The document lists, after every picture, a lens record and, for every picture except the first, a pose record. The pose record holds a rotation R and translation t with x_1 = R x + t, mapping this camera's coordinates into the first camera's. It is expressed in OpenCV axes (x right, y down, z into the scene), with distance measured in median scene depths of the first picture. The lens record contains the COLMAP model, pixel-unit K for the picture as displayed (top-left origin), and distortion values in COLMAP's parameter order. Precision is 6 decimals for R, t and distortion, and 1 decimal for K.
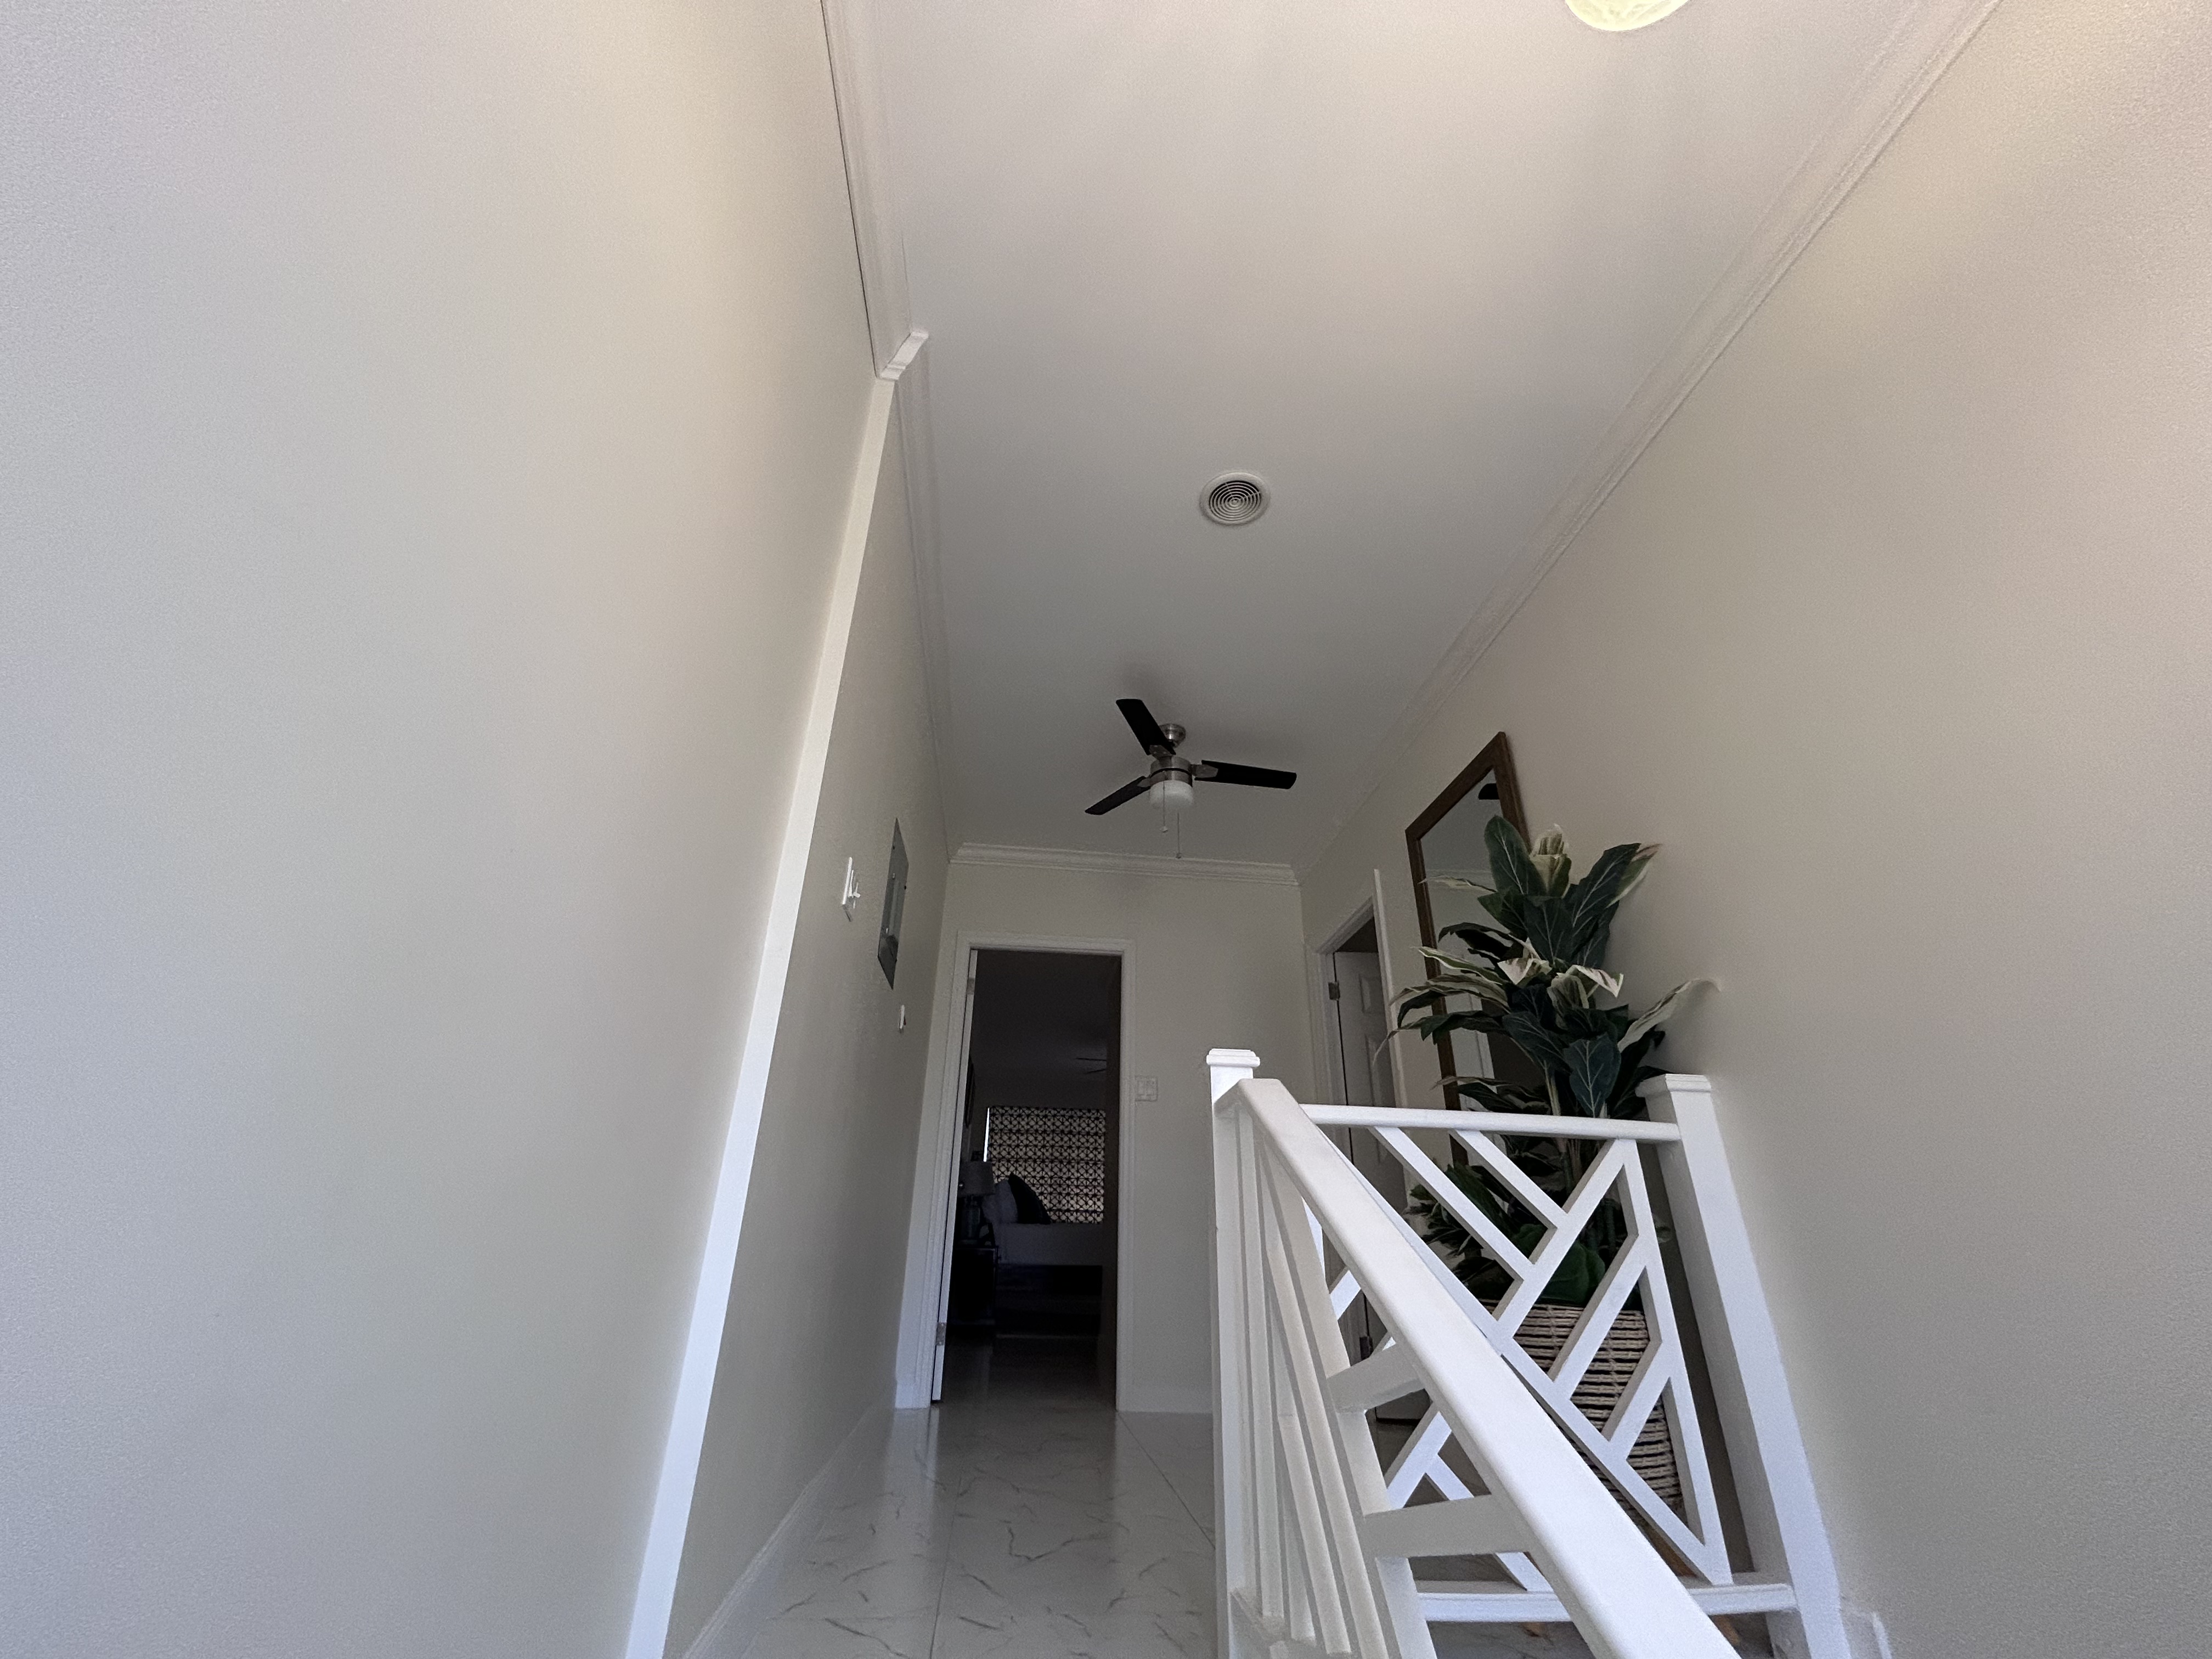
lens RADIAL K [[890.7, 0, 1108.6], [0, 890.7, 831.1], [0, 0, 1]] dist [-0.003811, 0.001130]
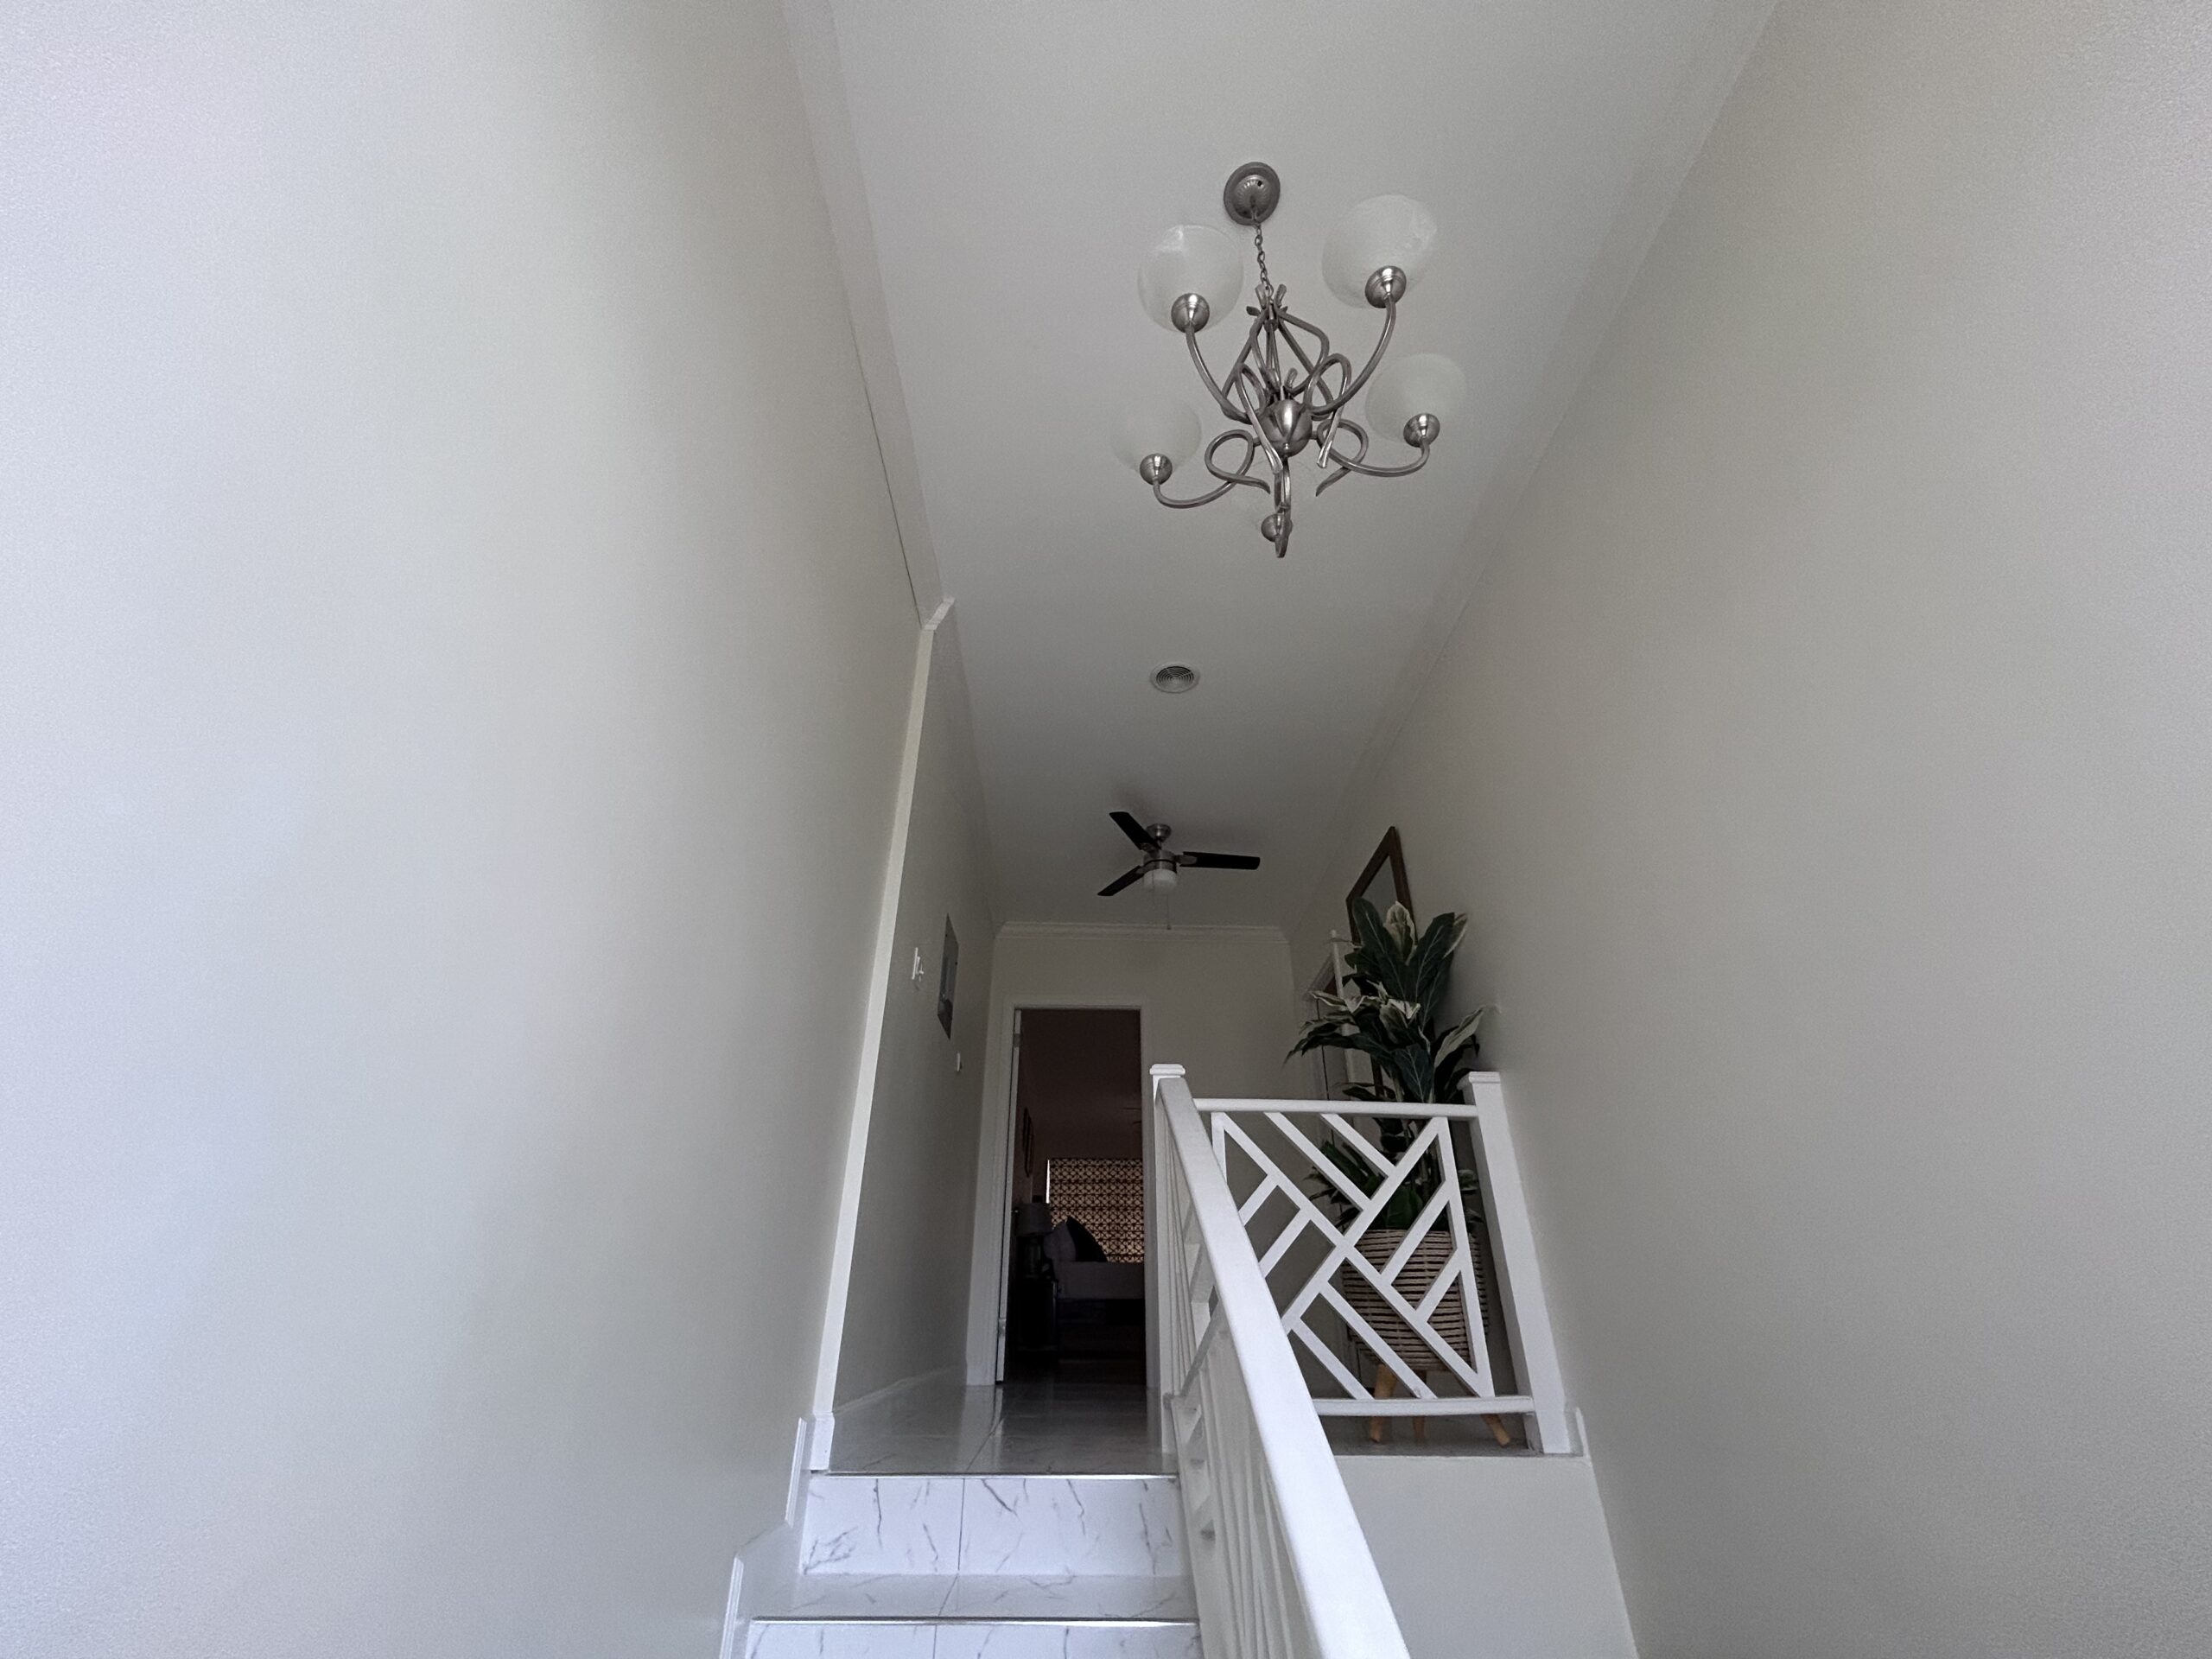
lens RADIAL K [[890.7, 0, 1104.5], [0, 890.7, 828.6], [0, 0, 1]] dist [-0.003811, 0.001130]
pose [[0.996248, -0.055544, -0.066369, 0.110981], [0.050863, 0.996231, -0.070260, -0.039999], [0.070022, 0.066621, 0.995318, -0.394794]]
